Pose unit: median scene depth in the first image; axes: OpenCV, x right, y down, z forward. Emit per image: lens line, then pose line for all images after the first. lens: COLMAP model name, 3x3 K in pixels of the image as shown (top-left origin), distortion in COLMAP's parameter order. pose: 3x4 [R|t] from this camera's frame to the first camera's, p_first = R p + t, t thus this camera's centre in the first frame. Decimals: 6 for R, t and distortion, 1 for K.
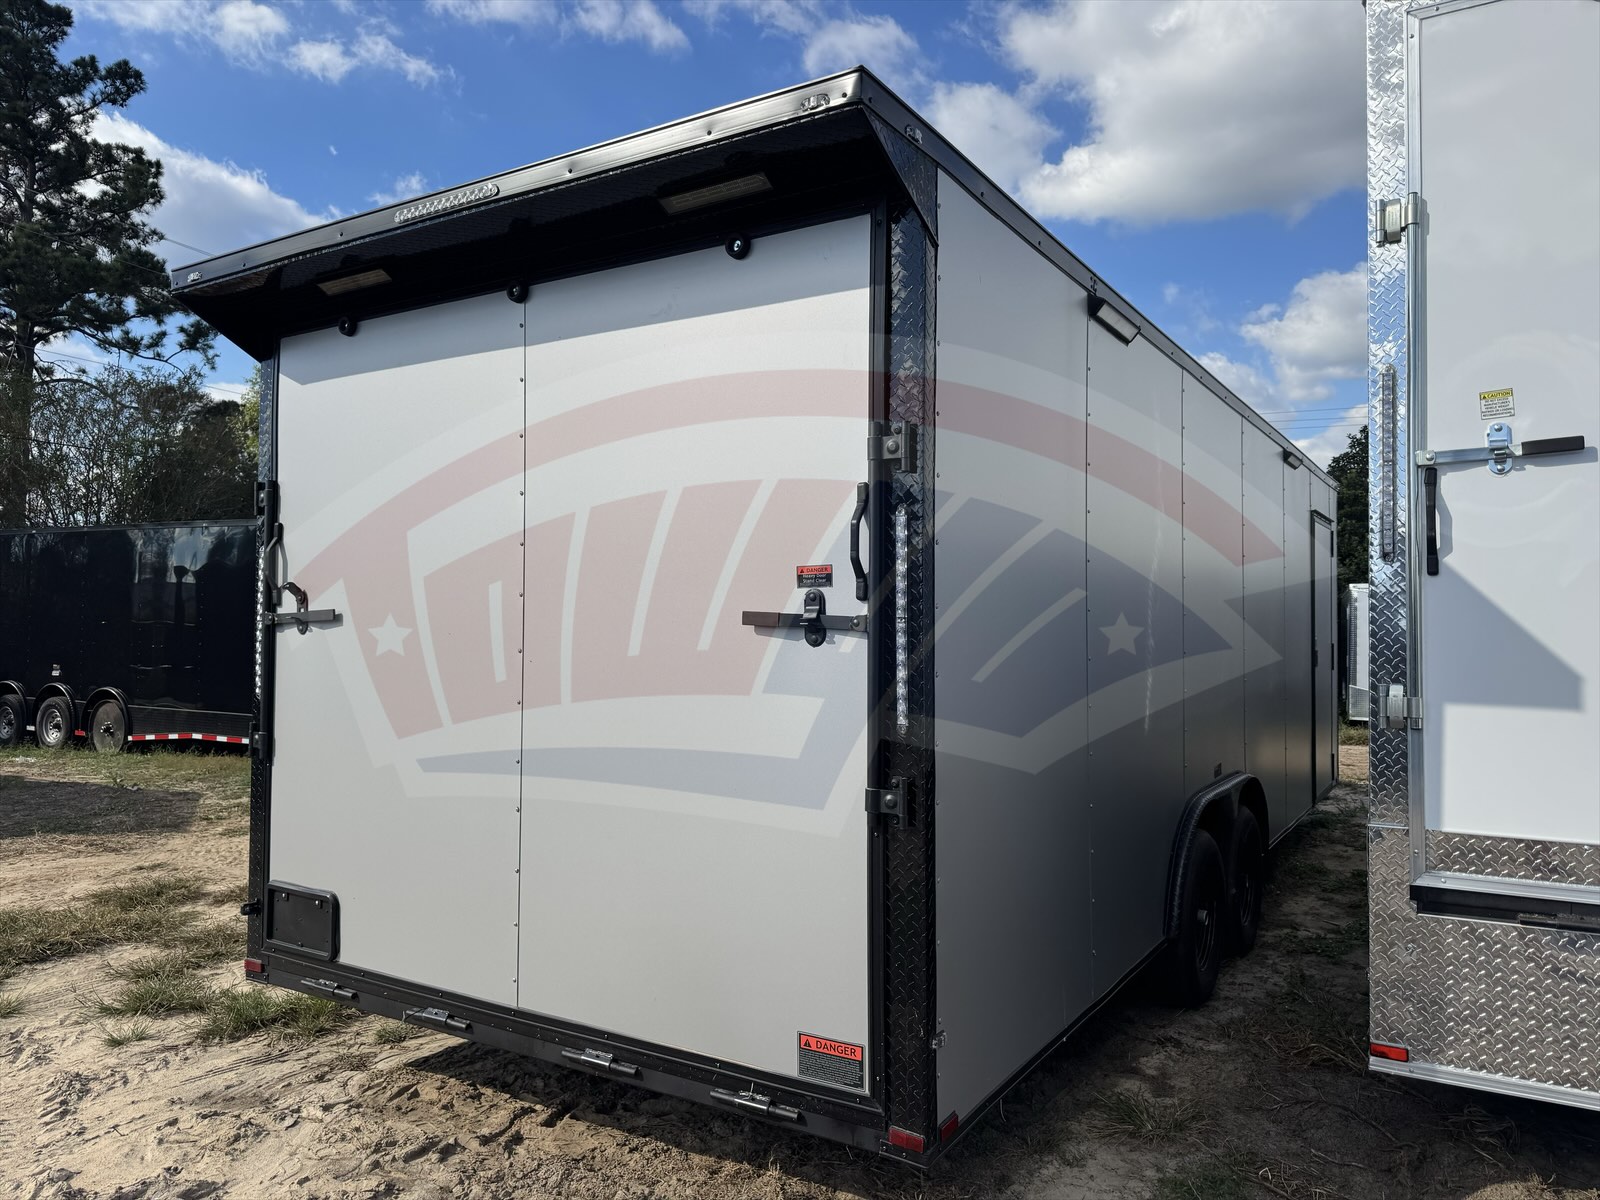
lens RADIAL K [[1125.3, 0, 797.1], [0, 1125.3, 596.4], [0, 0, 1]] dist [0.056459, -0.063822]
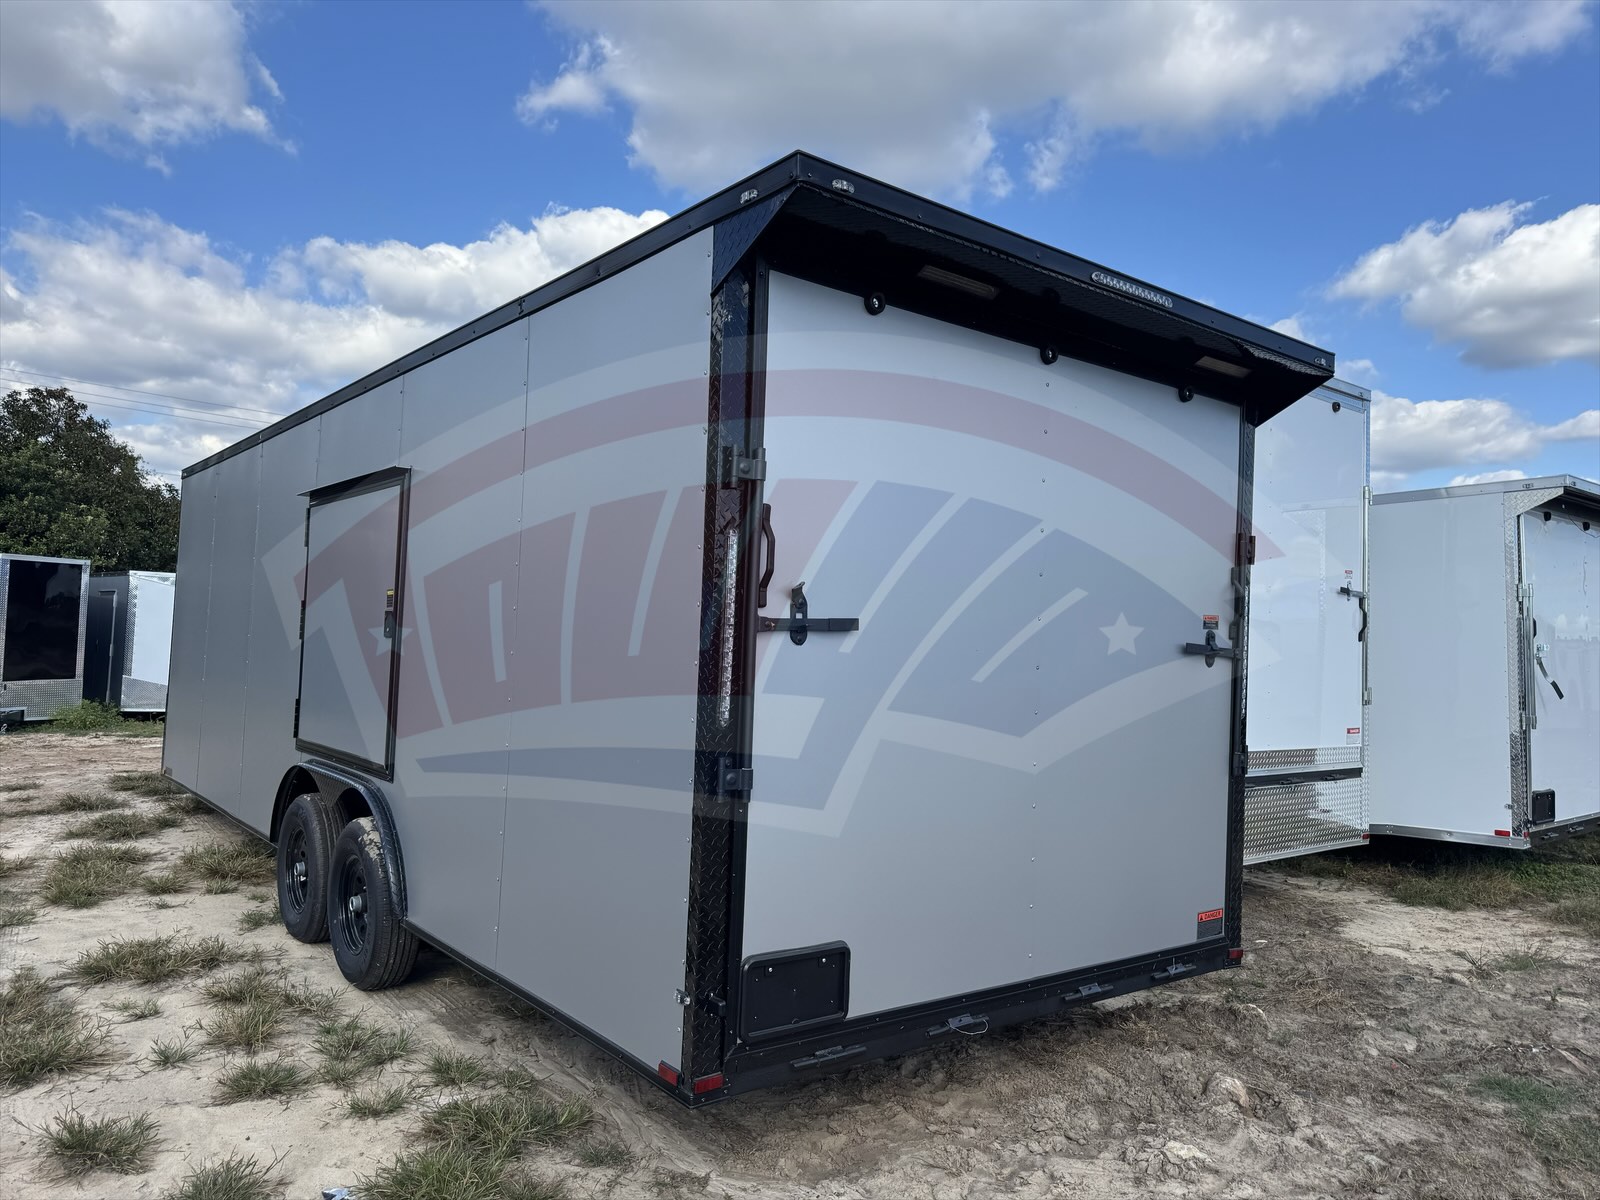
lens RADIAL K [[1125.3, 0, 795.5], [0, 1125.3, 599.8], [0, 0, 1]] dist [0.056459, -0.063822]
pose [[0.340176, 0.052734, 0.938882, -1.334366], [-0.060728, 0.997574, -0.034027, 0.032229], [-0.938399, -0.045442, 0.342553, 0.800167]]
